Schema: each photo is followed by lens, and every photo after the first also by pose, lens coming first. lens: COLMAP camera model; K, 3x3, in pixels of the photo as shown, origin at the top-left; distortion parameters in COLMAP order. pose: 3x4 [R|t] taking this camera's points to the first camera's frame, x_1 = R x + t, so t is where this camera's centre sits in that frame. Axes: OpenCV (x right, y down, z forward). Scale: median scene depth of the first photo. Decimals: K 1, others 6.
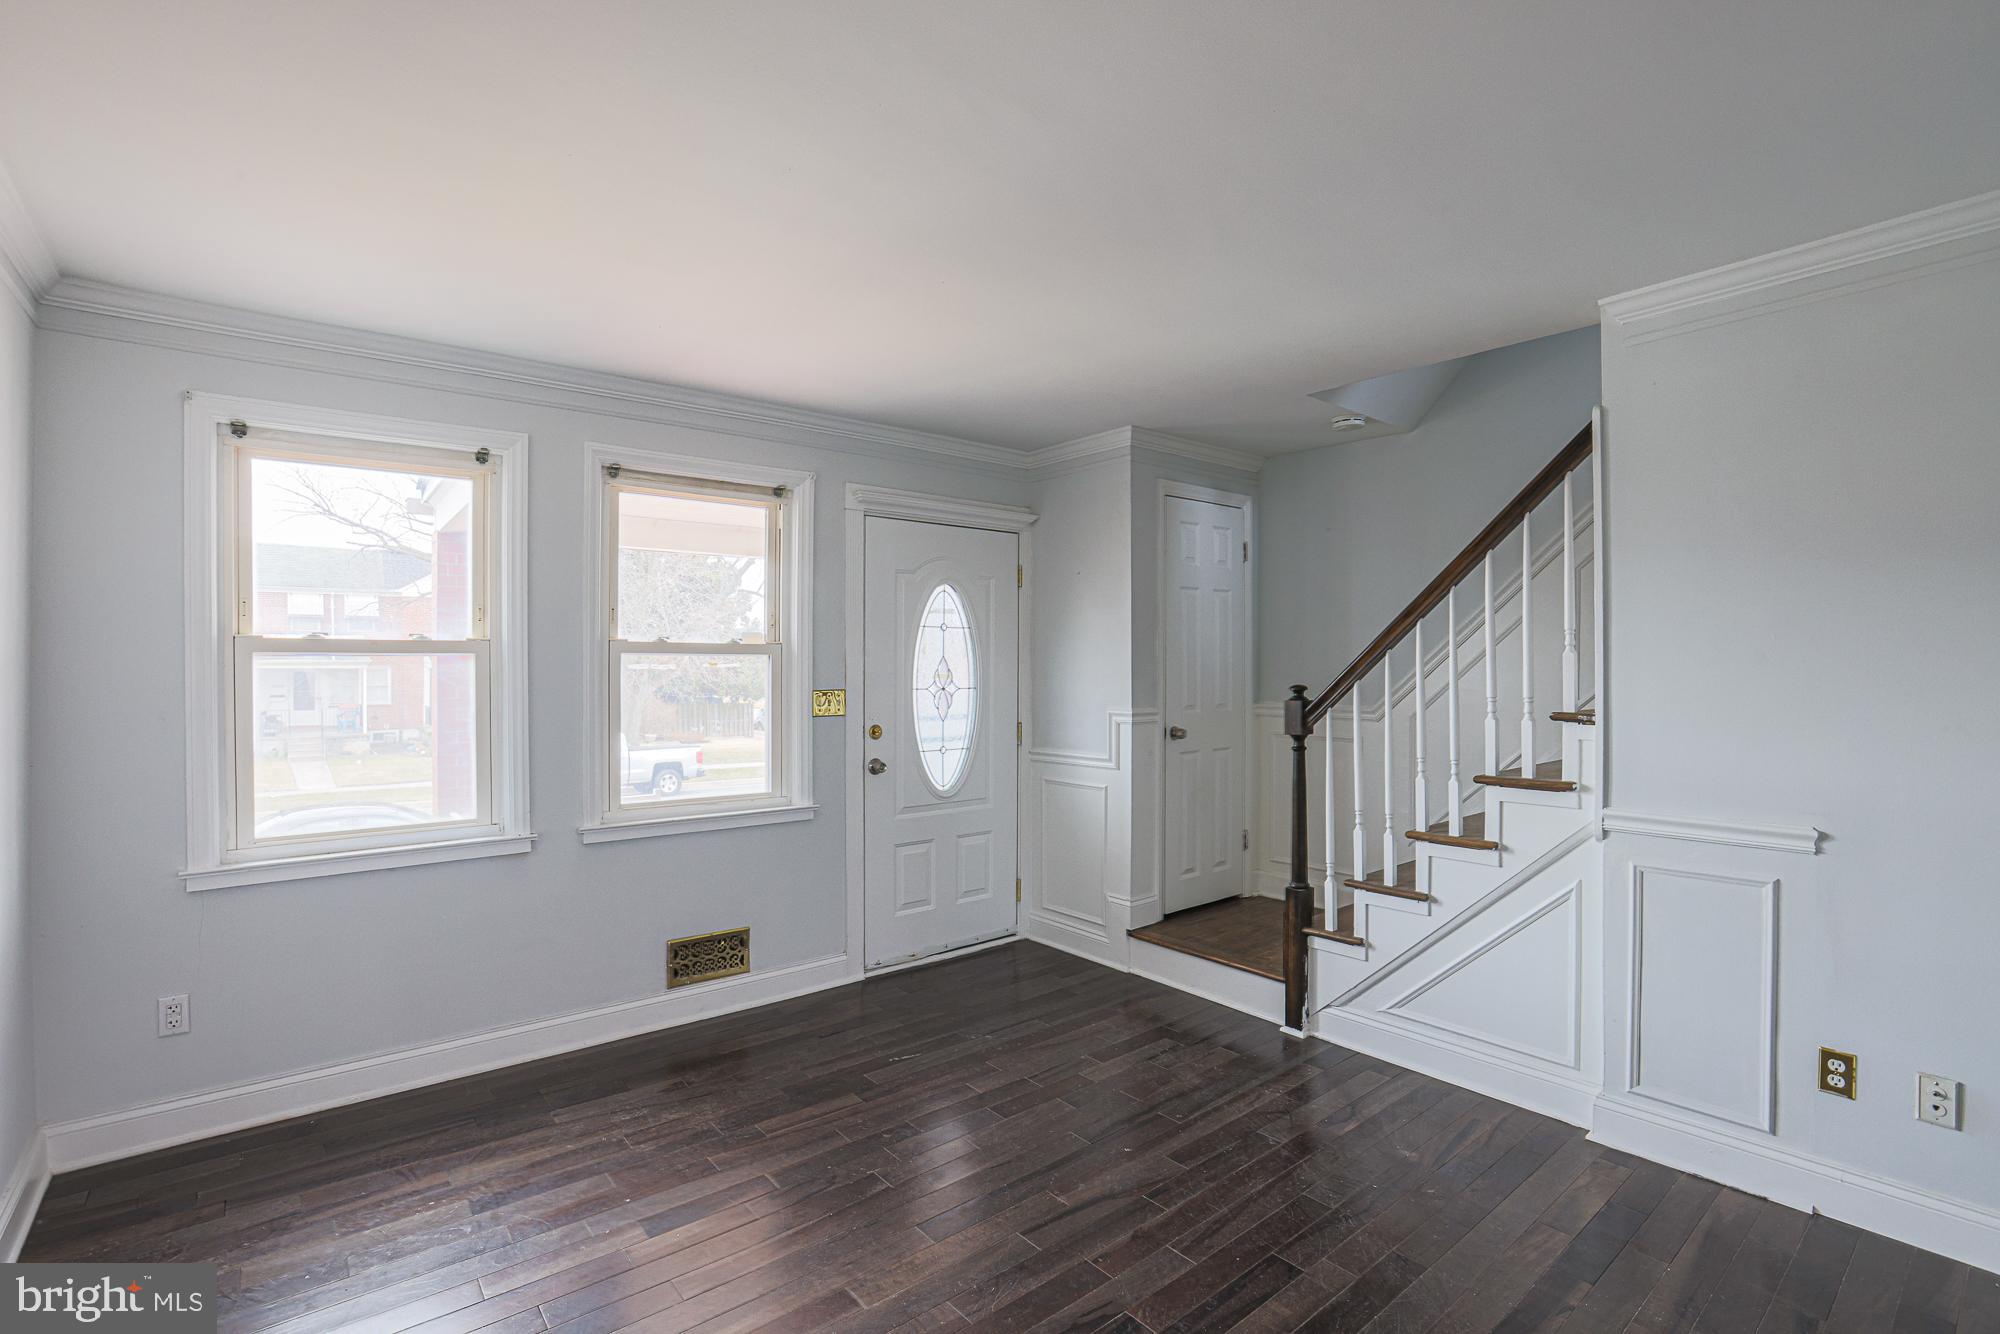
lens RADIAL K [[928.3, 0, 996.8], [0, 928.3, 654.1], [0, 0, 1]] dist [-0.074920, 0.046772]
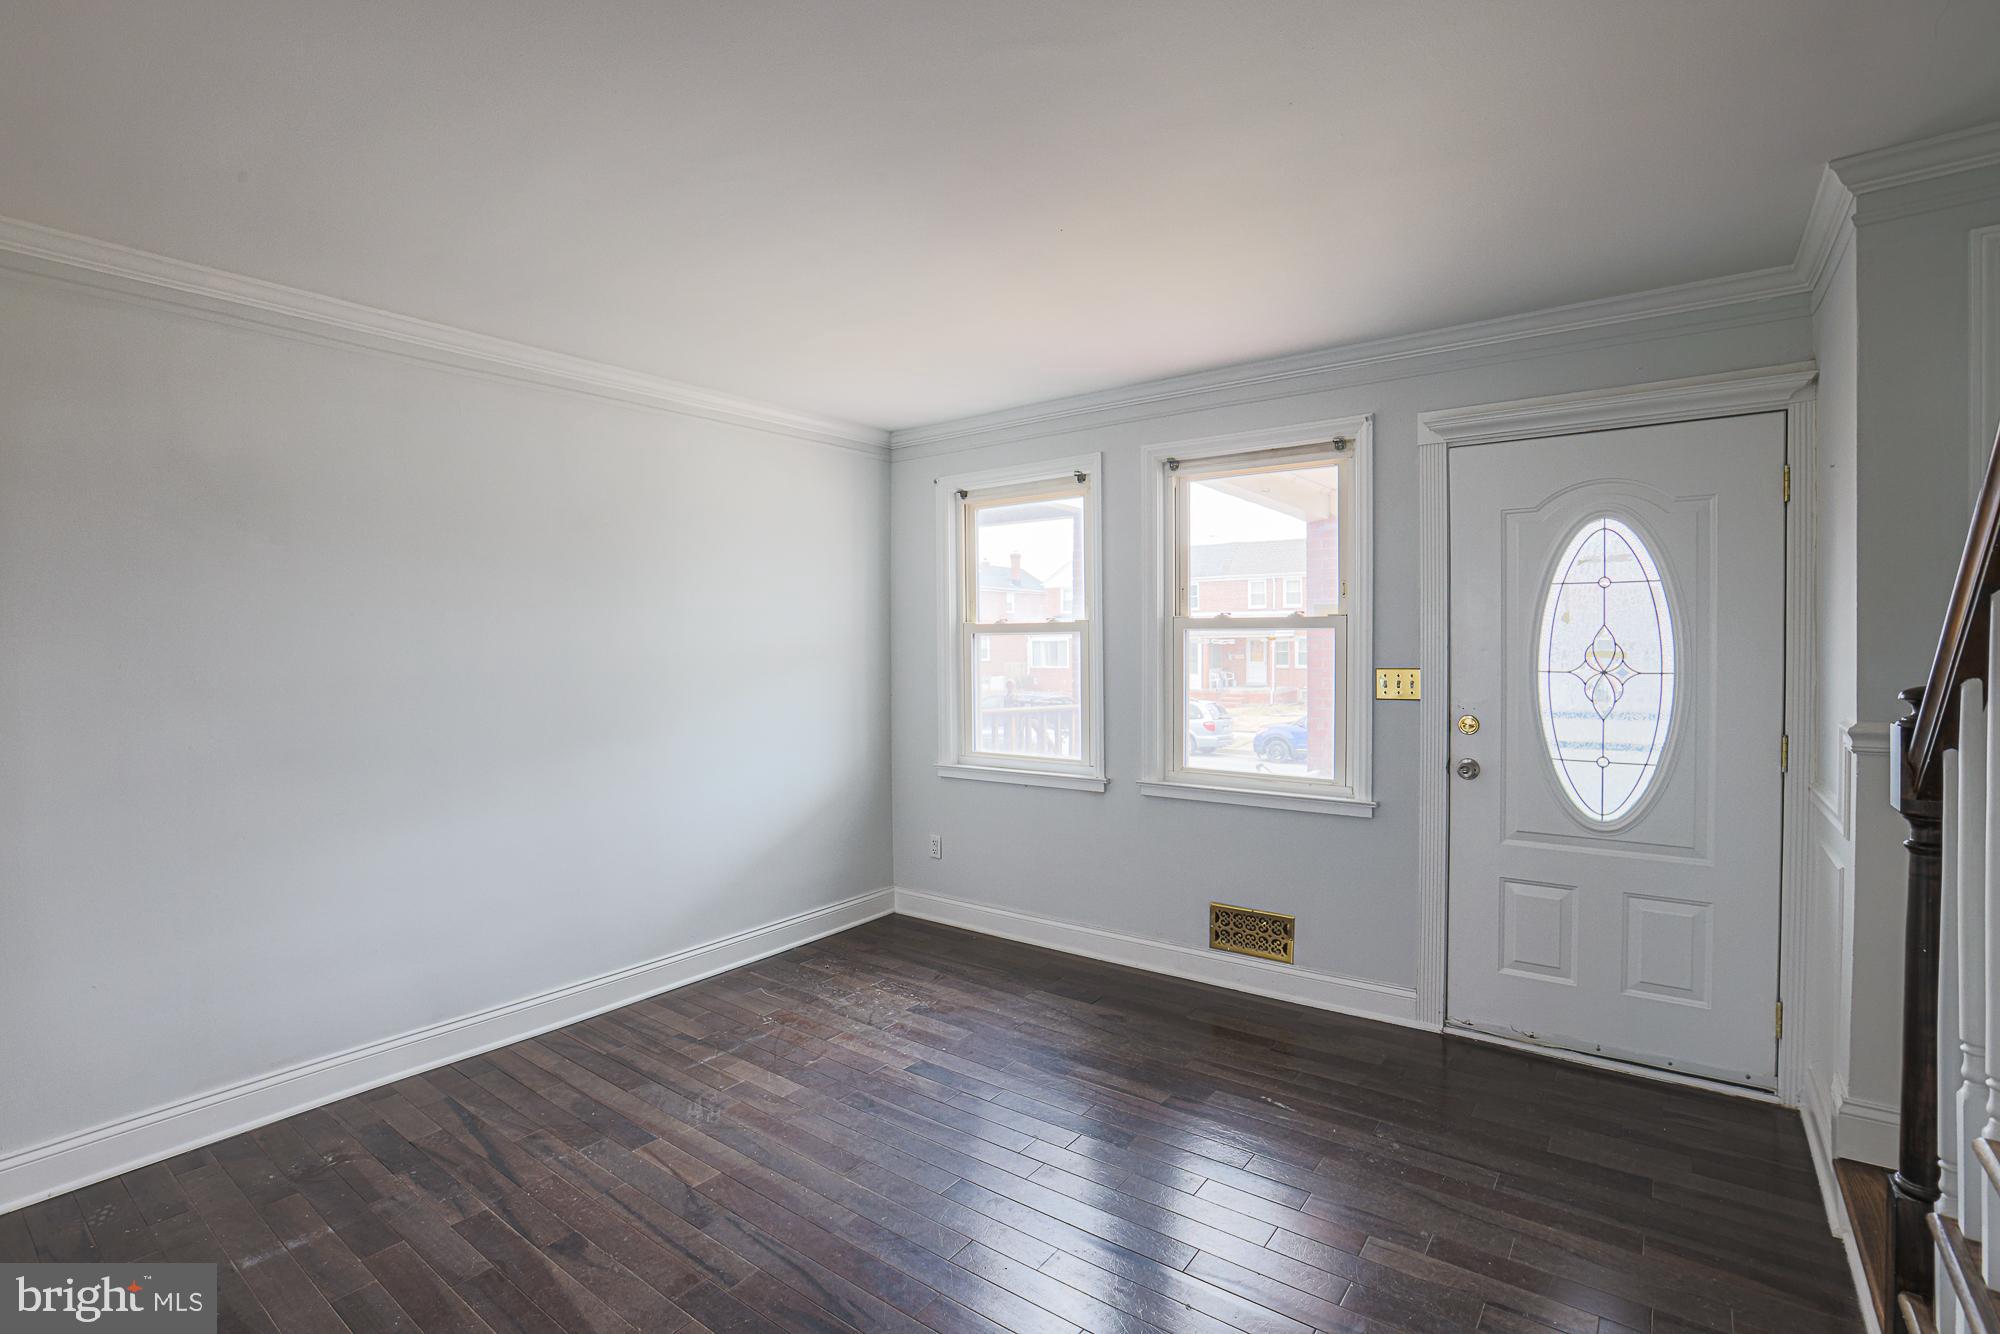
lens RADIAL K [[934.9, 0, 1005.1], [0, 934.9, 645.2], [0, 0, 1]] dist [-0.048170, 0.026552]
pose [[0.248581, 0.006879, -0.968587, 0.600509], [0.020766, 0.999707, 0.012429, -0.000366], [0.968388, -0.023203, 0.248366, 0.499747]]
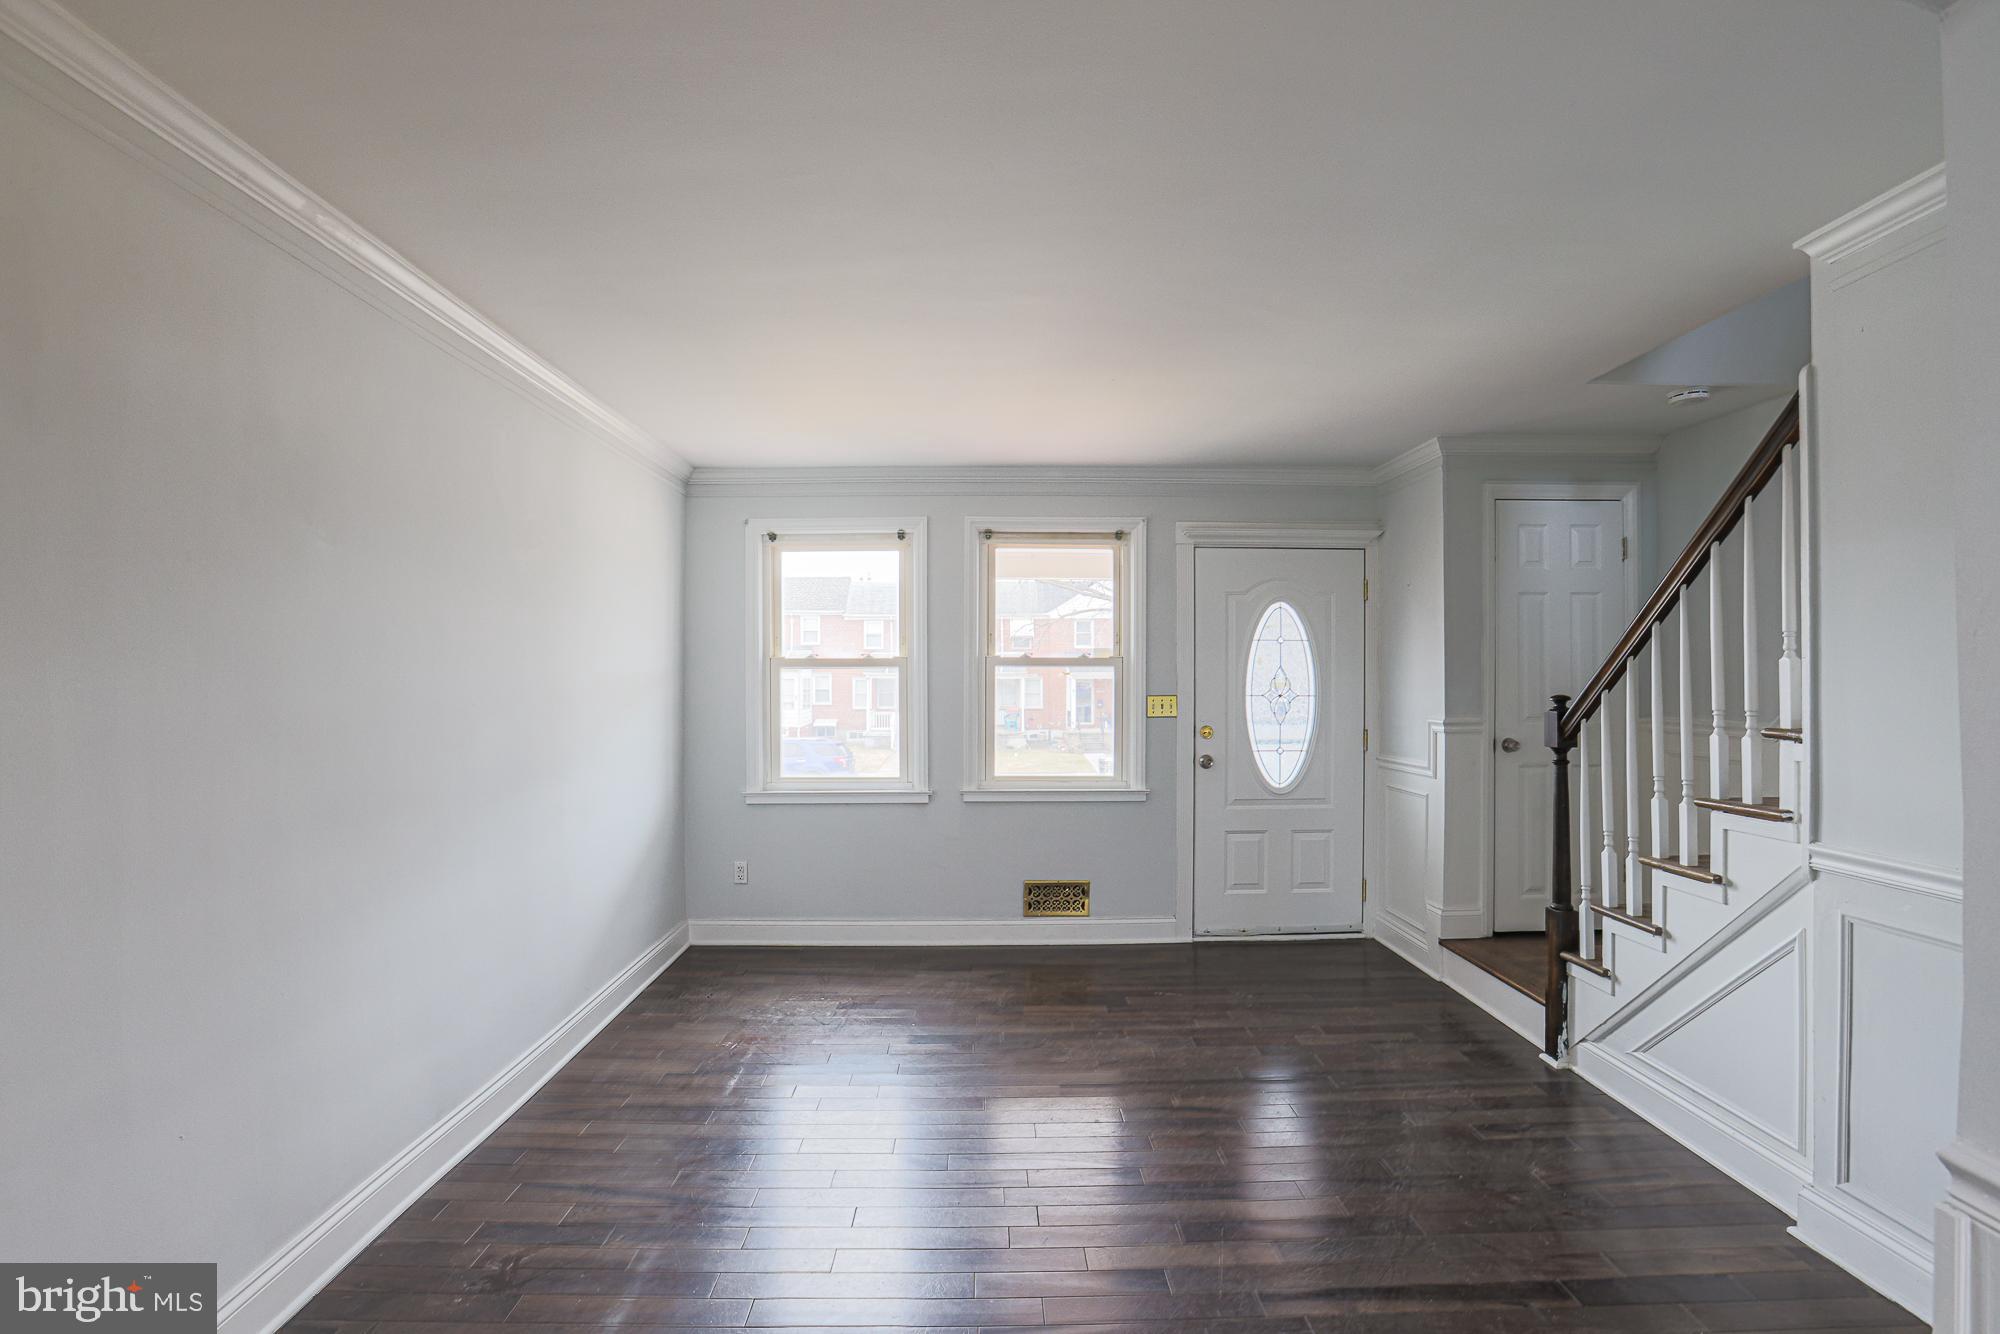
lens RADIAL K [[925.1, 0, 1002.8], [0, 925.1, 659.2], [0, 0, 1]] dist [-0.048238, 0.019590]
pose [[0.792875, -0.010930, -0.609286, 0.432214], [0.007002, 0.999937, -0.008827, 0.001069], [0.609344, 0.002732, 0.792901, -0.090384]]
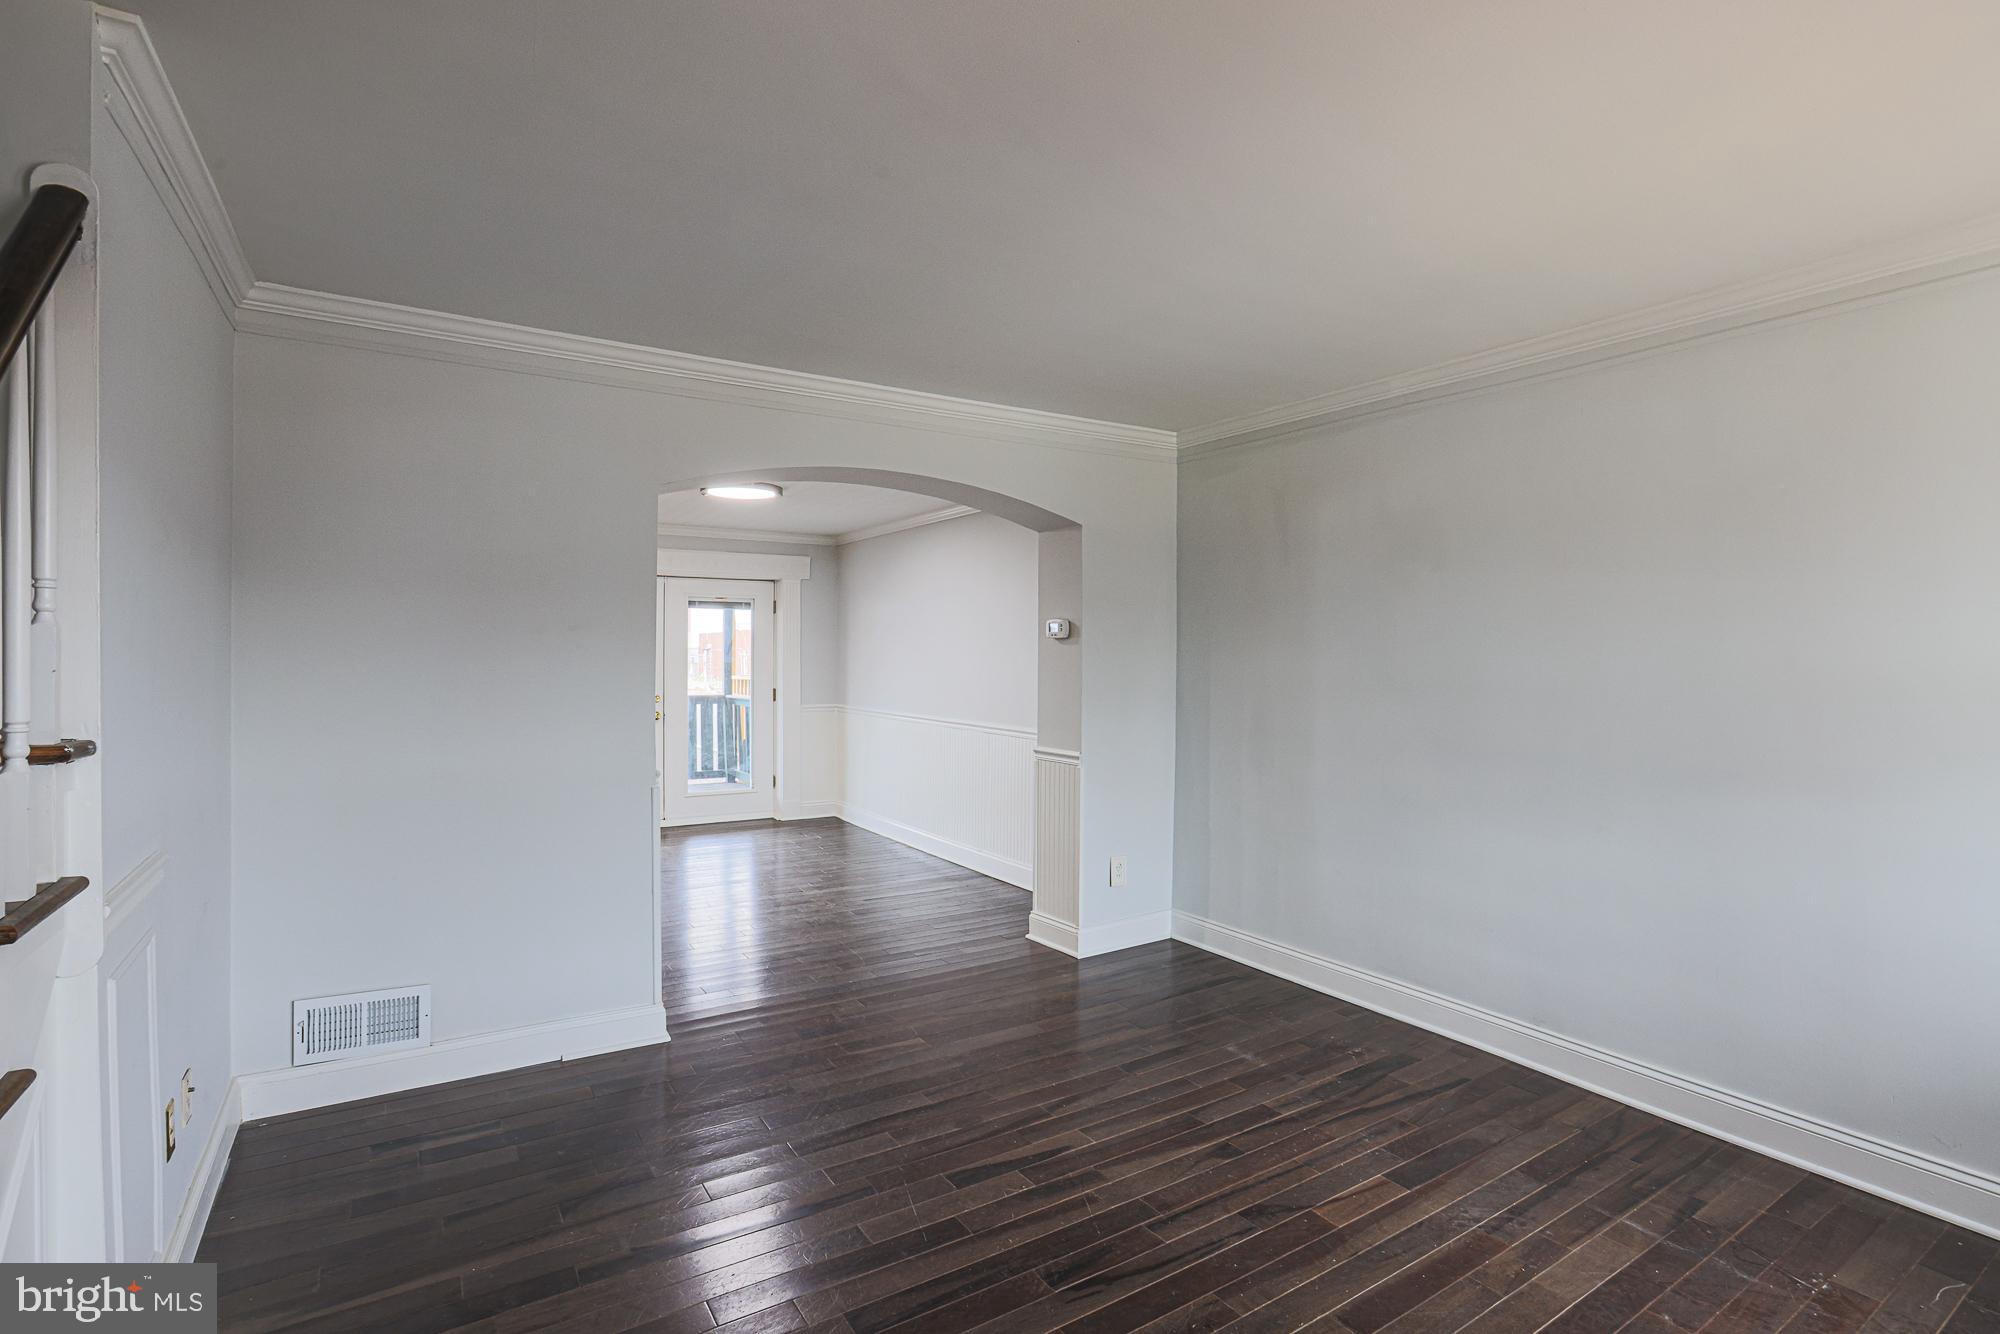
lens RADIAL K [[925.1, 0, 1002.8], [0, 925.1, 659.2], [0, 0, 1]] dist [-0.048238, 0.019590]
pose [[-0.993295, -0.001922, 0.115592, 0.046543], [-0.004785, 0.999689, -0.024491, 0.033853], [-0.115509, -0.024880, -0.992995, 1.081520]]
